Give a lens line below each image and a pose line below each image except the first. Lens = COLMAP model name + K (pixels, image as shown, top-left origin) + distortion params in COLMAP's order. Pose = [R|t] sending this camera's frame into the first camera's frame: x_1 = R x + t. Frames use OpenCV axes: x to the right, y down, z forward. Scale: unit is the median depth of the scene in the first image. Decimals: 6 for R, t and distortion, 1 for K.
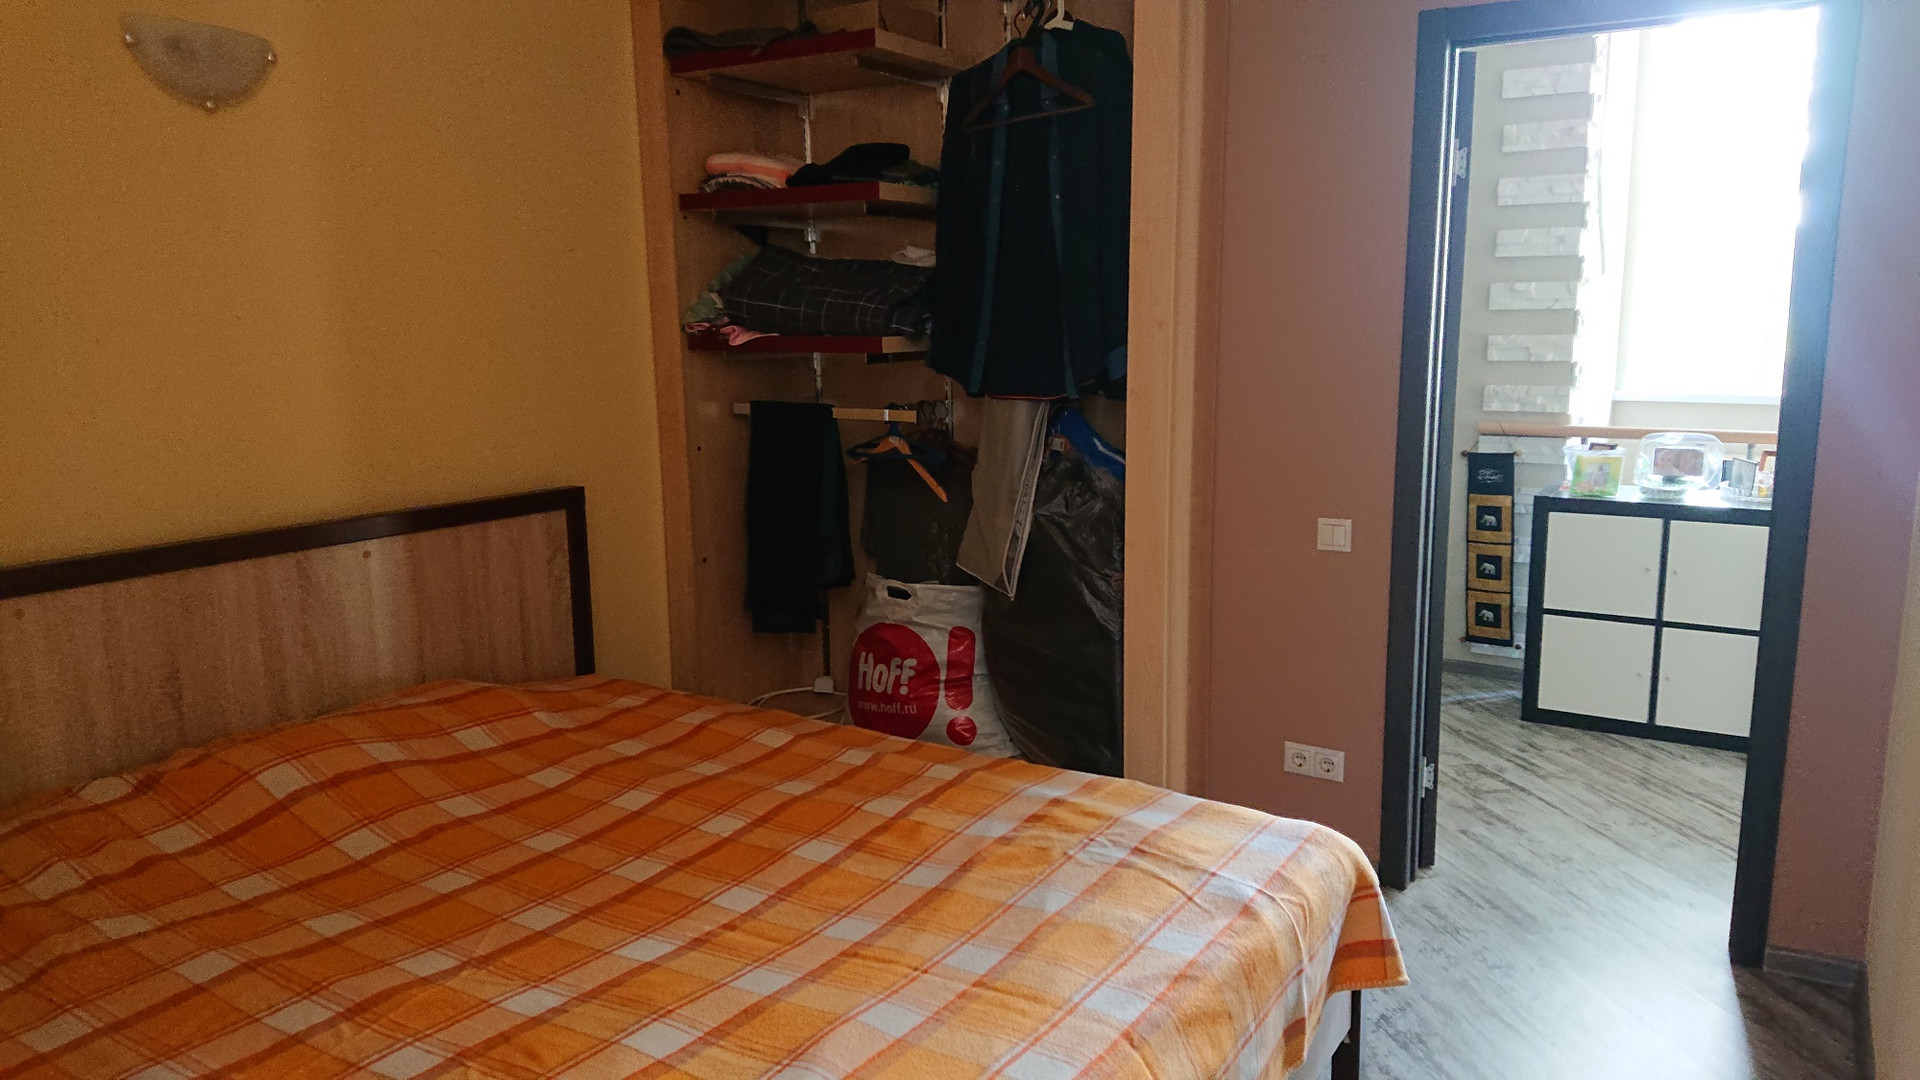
lens RADIAL K [[1283.5, 0, 960.0], [0, 1283.5, 540.0], [0, 0, 1]] dist [0.207735, -0.311636]
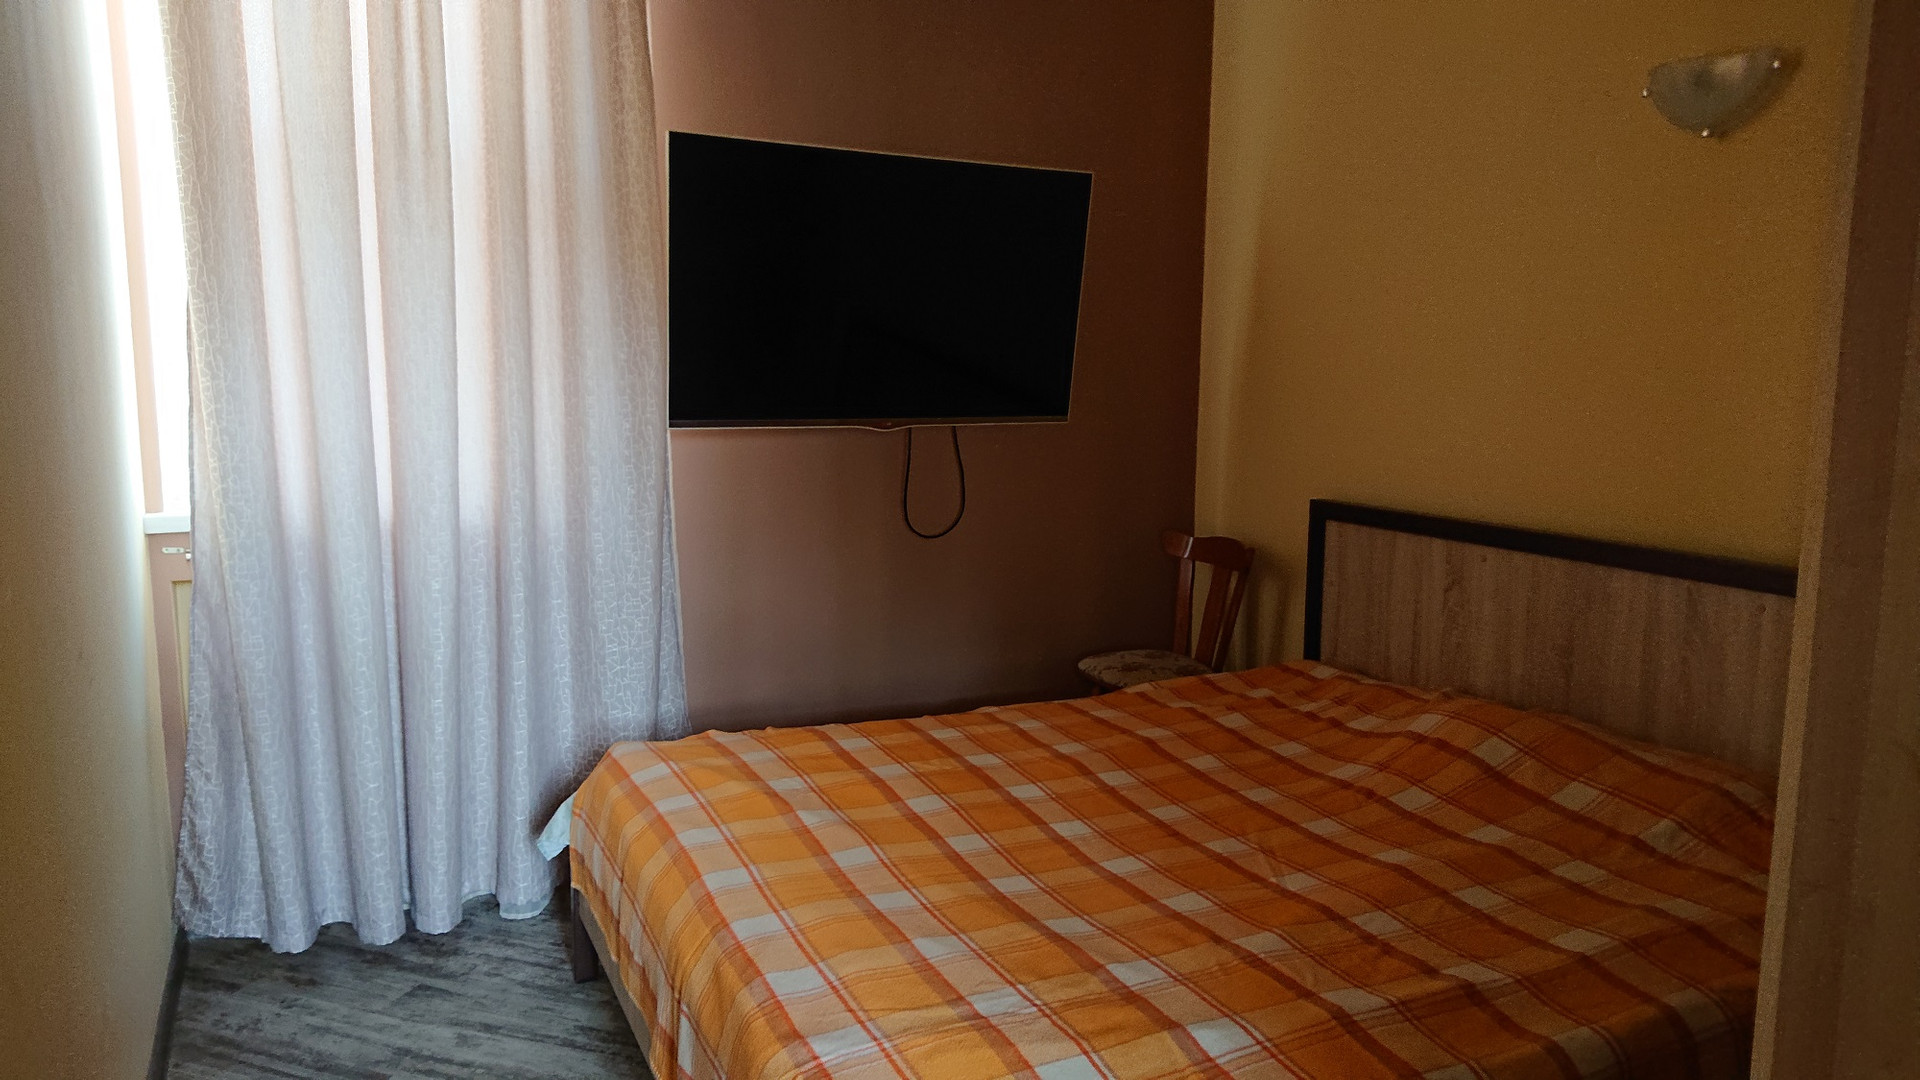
lens RADIAL K [[1283.5, 0, 960.0], [0, 1283.5, 540.0], [0, 0, 1]] dist [0.207735, -0.311636]
pose [[-0.520096, 0.126880, -0.844631, 0.742446], [-0.145882, 0.961177, 0.234217, -0.210555], [0.841557, 0.245032, -0.481395, 1.255178]]
